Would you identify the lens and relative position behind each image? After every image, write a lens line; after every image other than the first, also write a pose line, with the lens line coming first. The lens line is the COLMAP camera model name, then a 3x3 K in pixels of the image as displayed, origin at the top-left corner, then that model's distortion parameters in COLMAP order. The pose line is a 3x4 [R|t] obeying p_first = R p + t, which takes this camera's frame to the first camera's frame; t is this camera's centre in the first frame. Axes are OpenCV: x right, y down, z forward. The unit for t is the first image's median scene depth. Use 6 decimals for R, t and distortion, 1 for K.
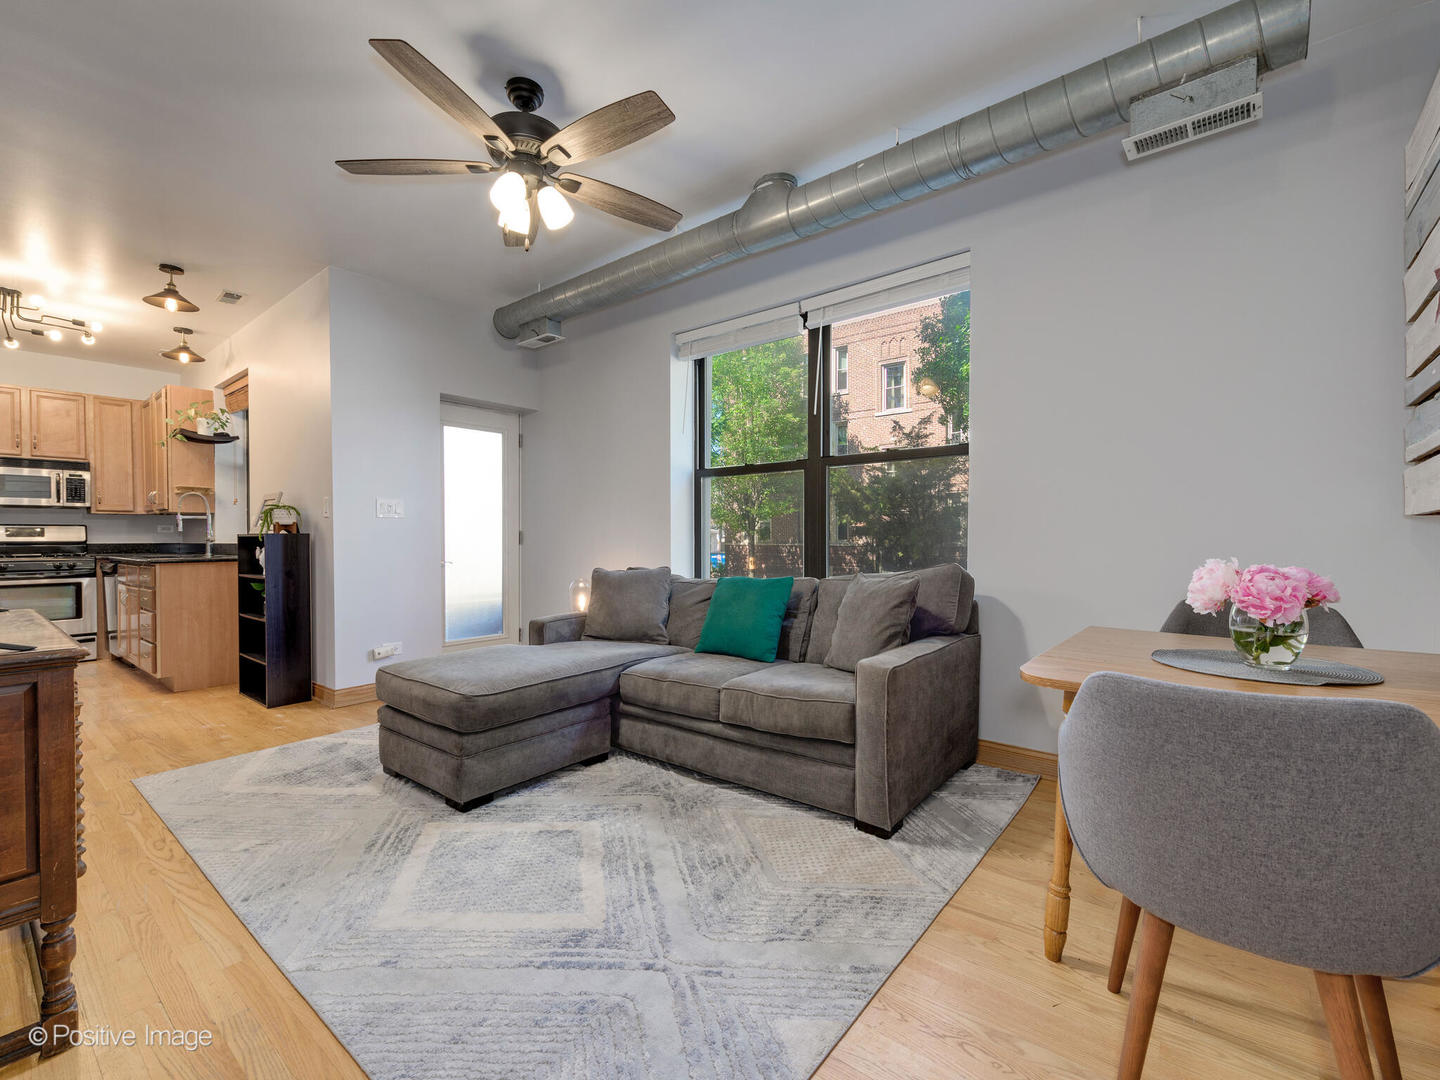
lens RADIAL K [[634.0, 0, 722.6], [0, 634.0, 544.4], [0, 0, 1]] dist [0.012018, -0.002696]
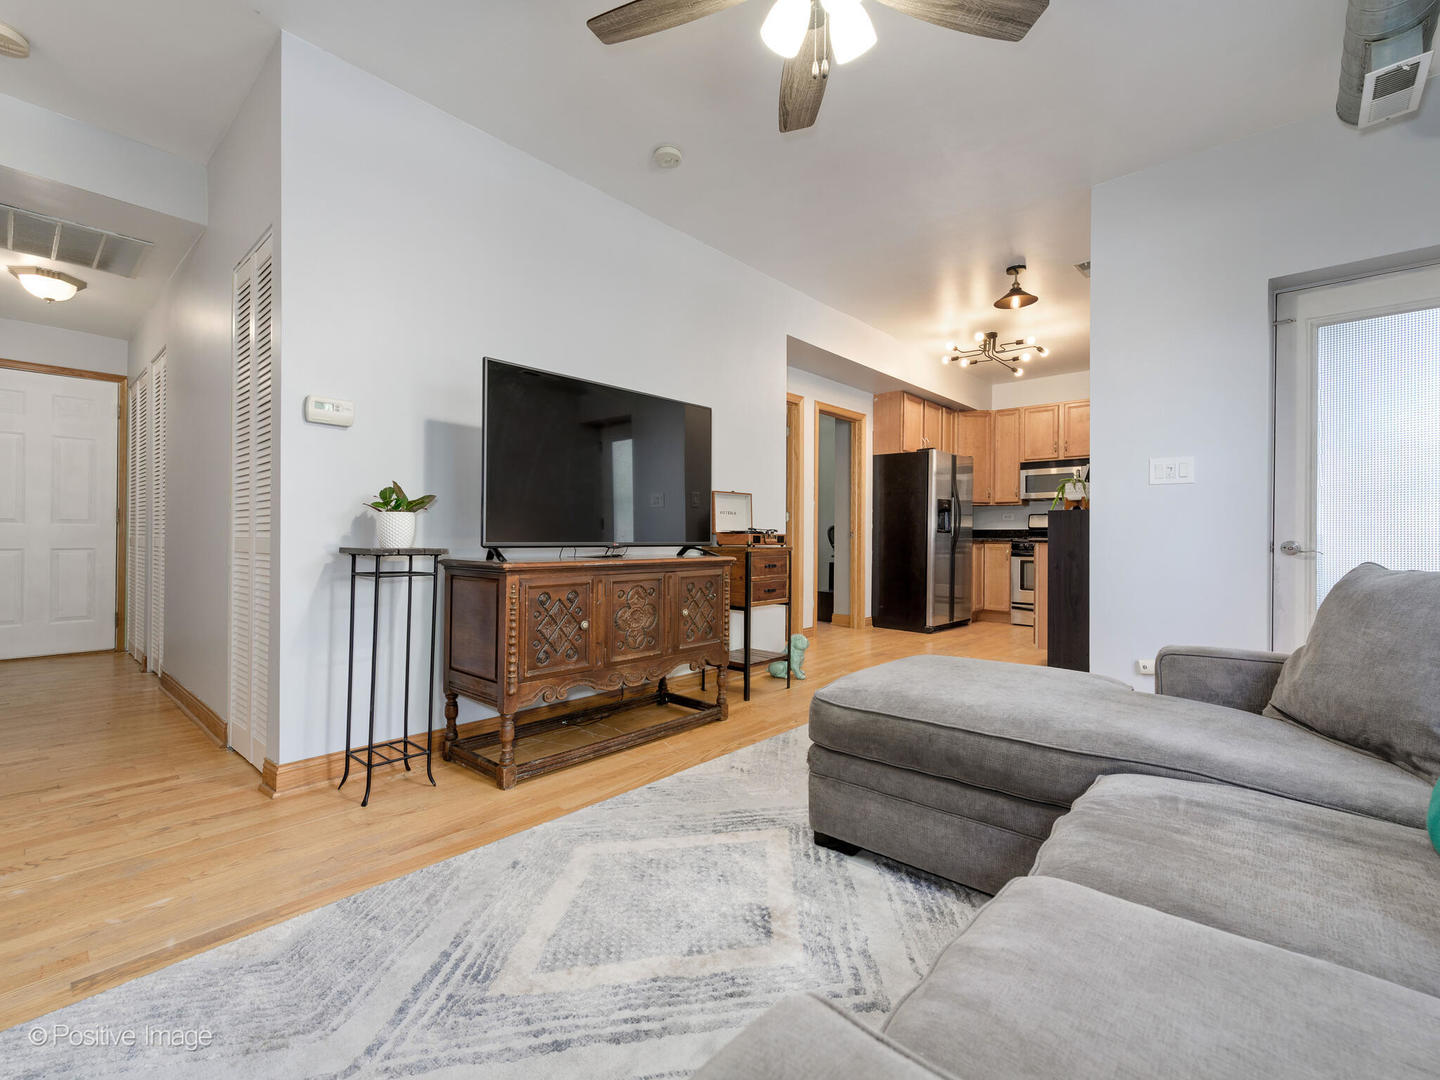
lens RADIAL K [[634.0, 0, 721.0], [0, 634.0, 534.0], [0, 0, 1]] dist [0.012018, -0.002696]
pose [[-0.042335, 0.001373, -0.999103, 0.272566], [-0.015605, 0.999876, 0.002036, 0.026738], [0.998982, 0.015677, -0.042308, 0.643327]]
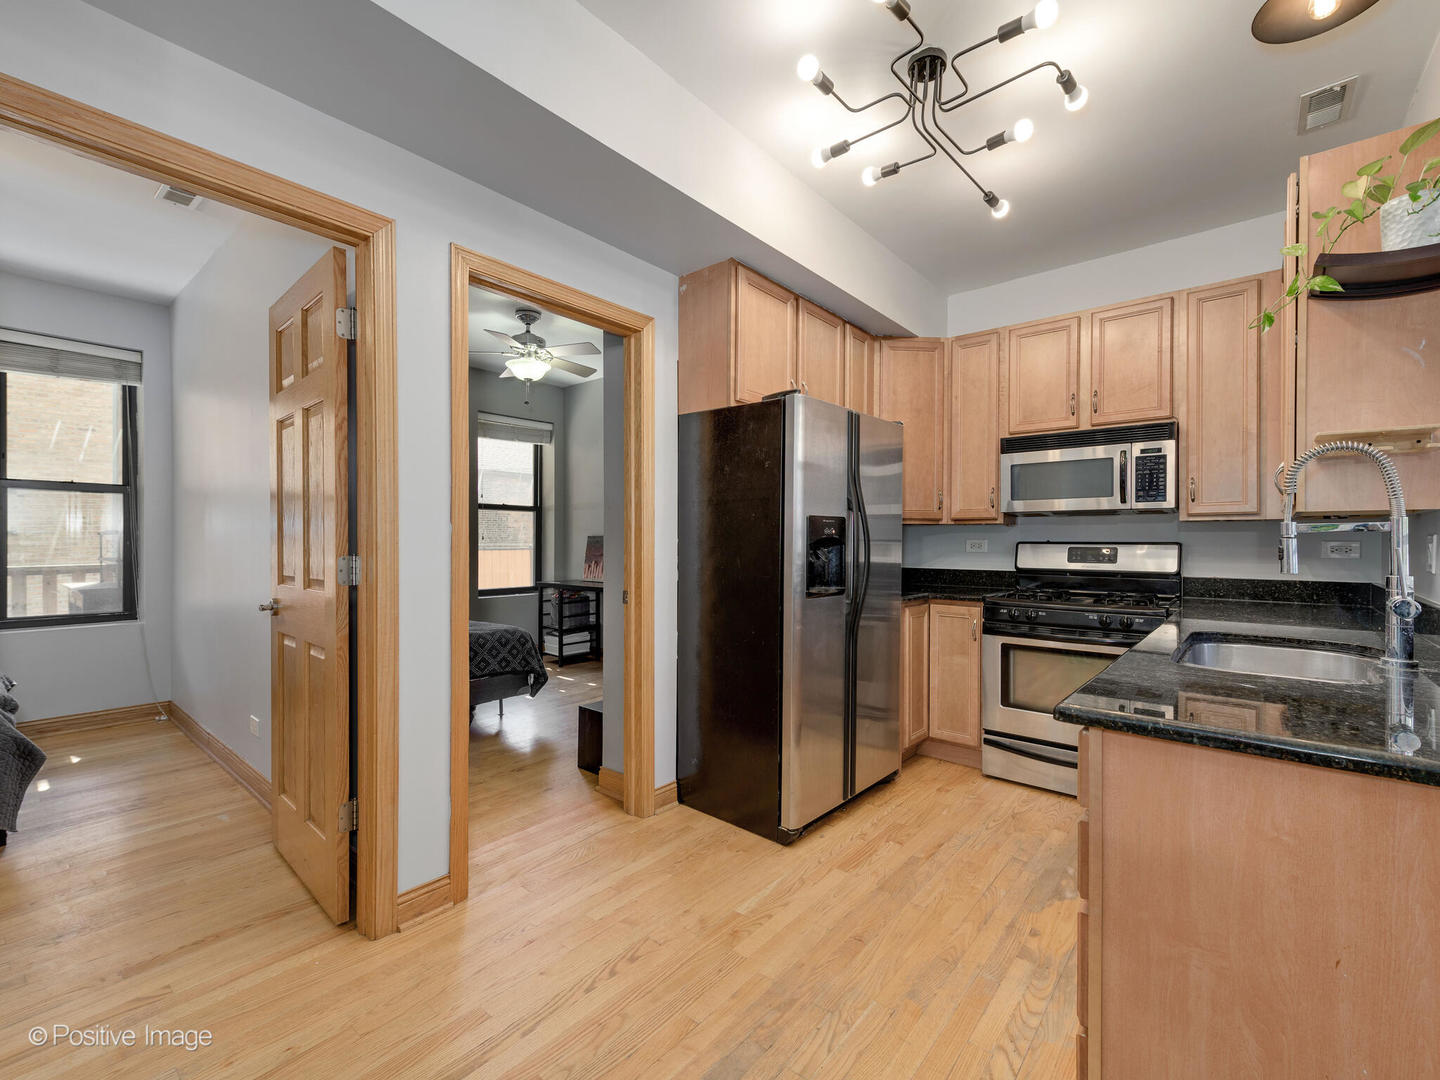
lens RADIAL K [[634.0, 0, 725.4], [0, 634.0, 544.4], [0, 0, 1]] dist [0.012018, -0.002696]
pose [[0.004888, 0.010884, -0.999929, -0.806554], [-0.013273, 0.999853, 0.010818, -0.051595], [0.999900, 0.013219, 0.005032, 1.076312]]
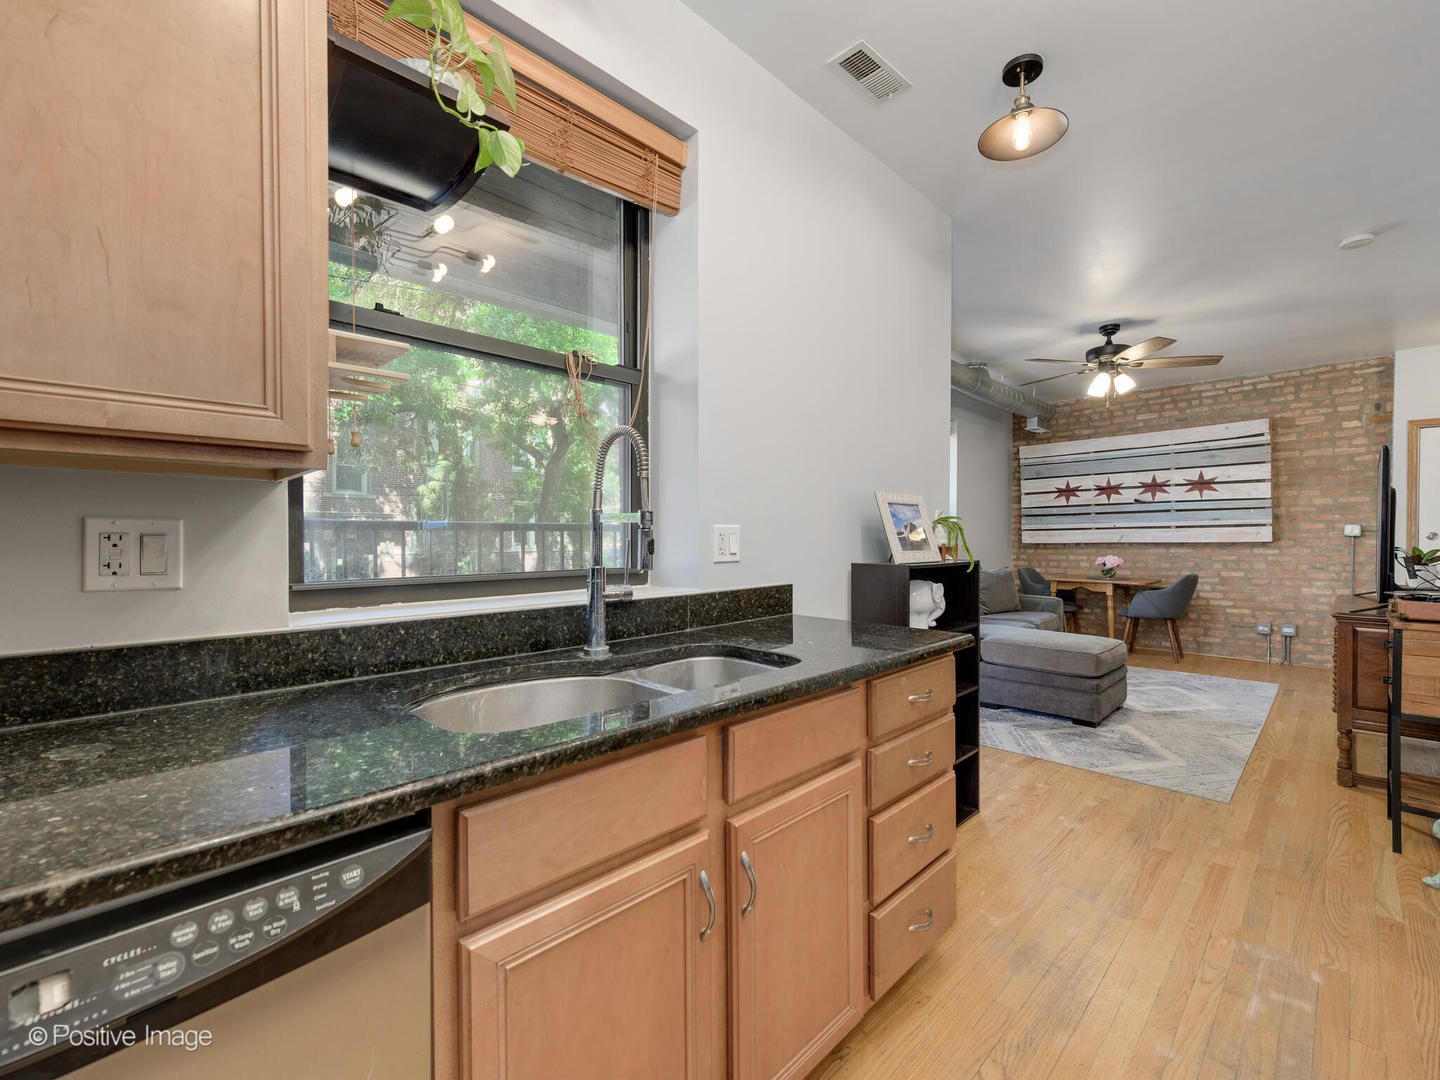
lens RADIAL K [[634.0, 0, 720.2], [0, 634.0, 542.1], [0, 0, 1]] dist [0.012018, -0.002696]
pose [[0.089307, -0.004939, 0.995992, -1.642016], [0.010010, 0.999942, 0.004061, -0.049096], [-0.995954, 0.009607, 0.089352, 1.398821]]
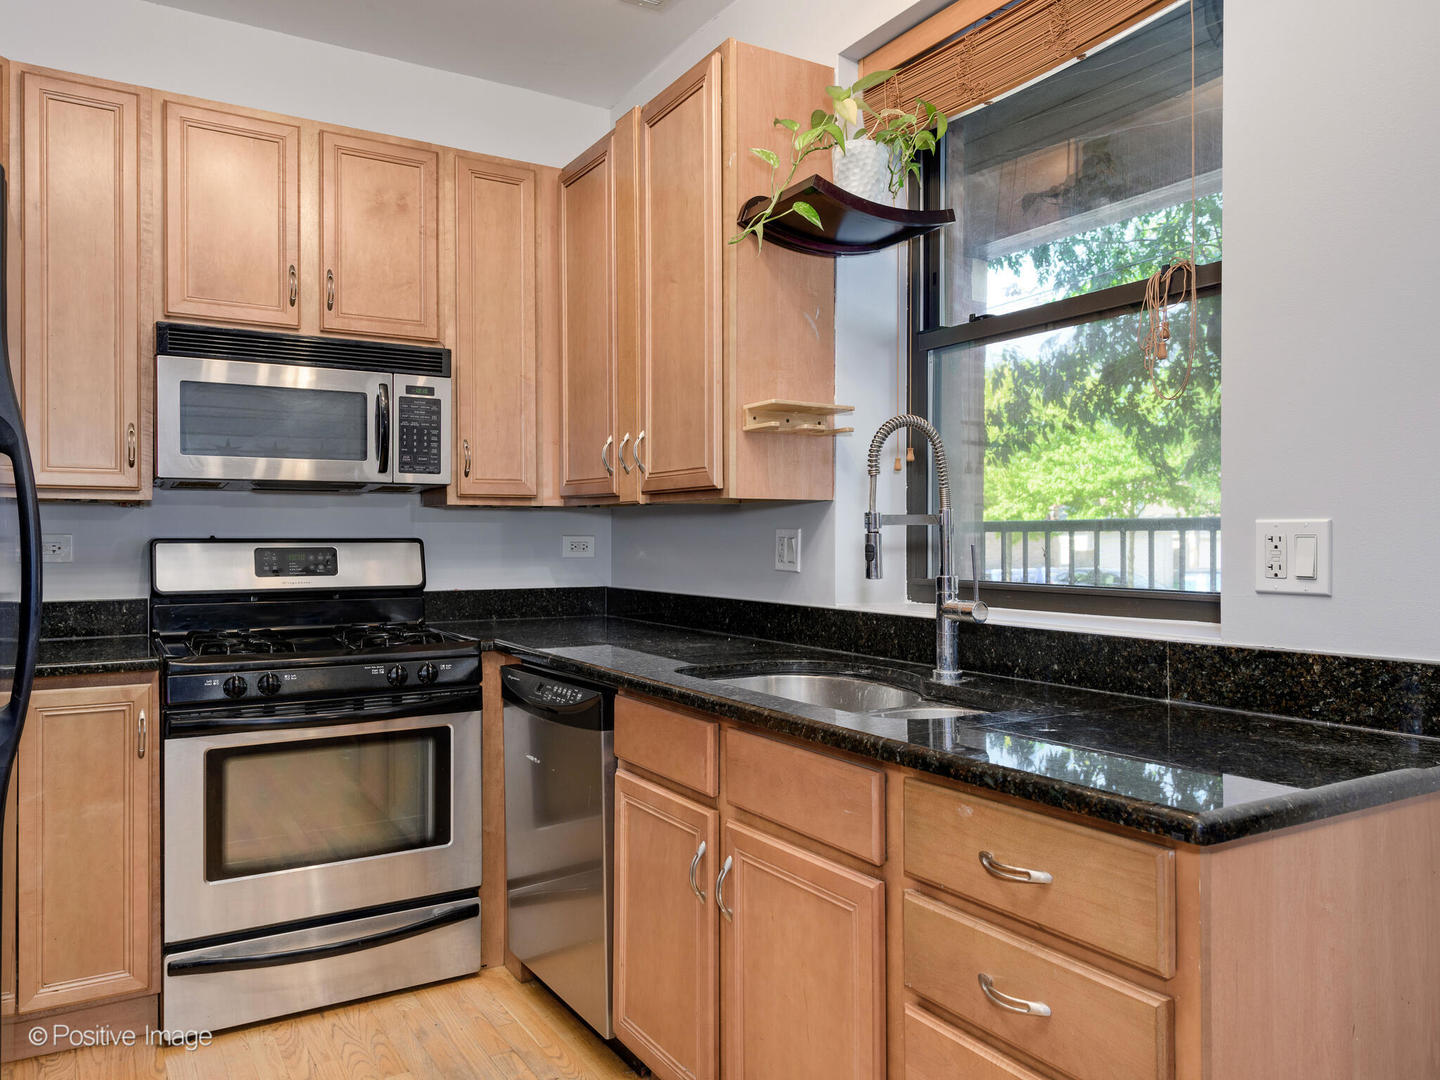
lens RADIAL K [[1041.6, 0, 717.0], [0, 1041.6, 535.2], [0, 0, 1]] dist [0.020149, -0.000965]
pose [[0.944148, 0.003126, -0.329508, -1.151170], [-0.005824, 0.999957, -0.007200, -0.050522], [0.329472, 0.008717, 0.944125, 0.910018]]
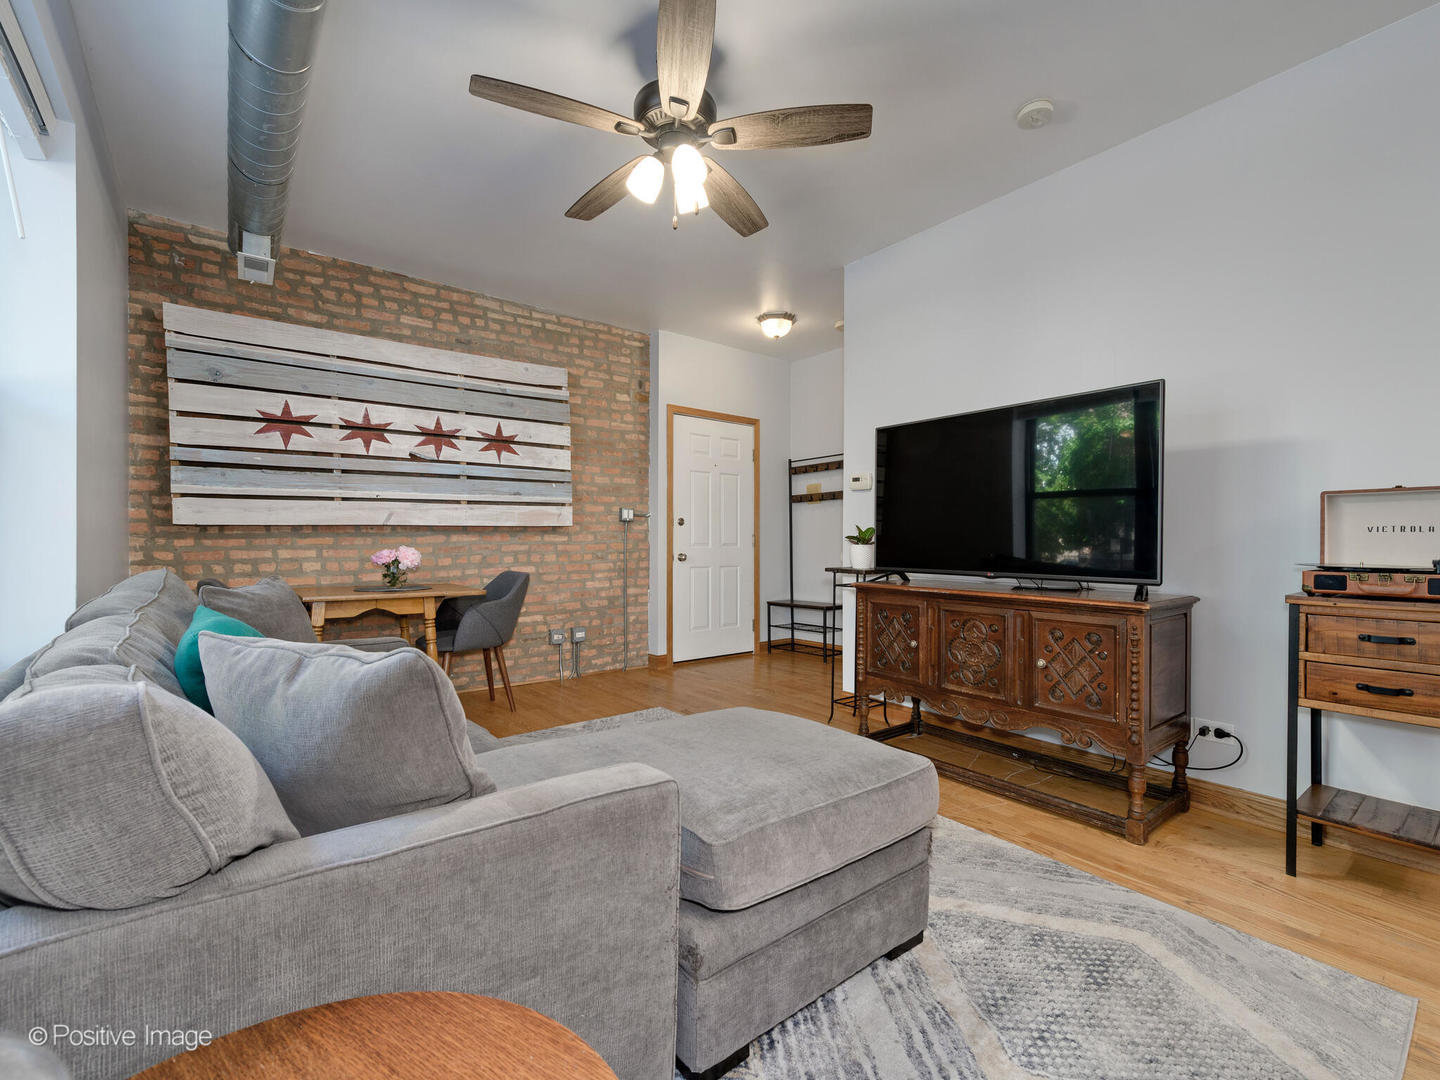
lens RADIAL K [[634.0, 0, 720.1], [0, 634.0, 542.9], [0, 0, 1]] dist [0.012018, -0.002696]
pose [[-0.977049, 0.000981, 0.213011, -0.396689], [0.003516, 0.999927, 0.011518, -0.006767], [-0.212985, 0.012003, -0.976982, 1.327301]]
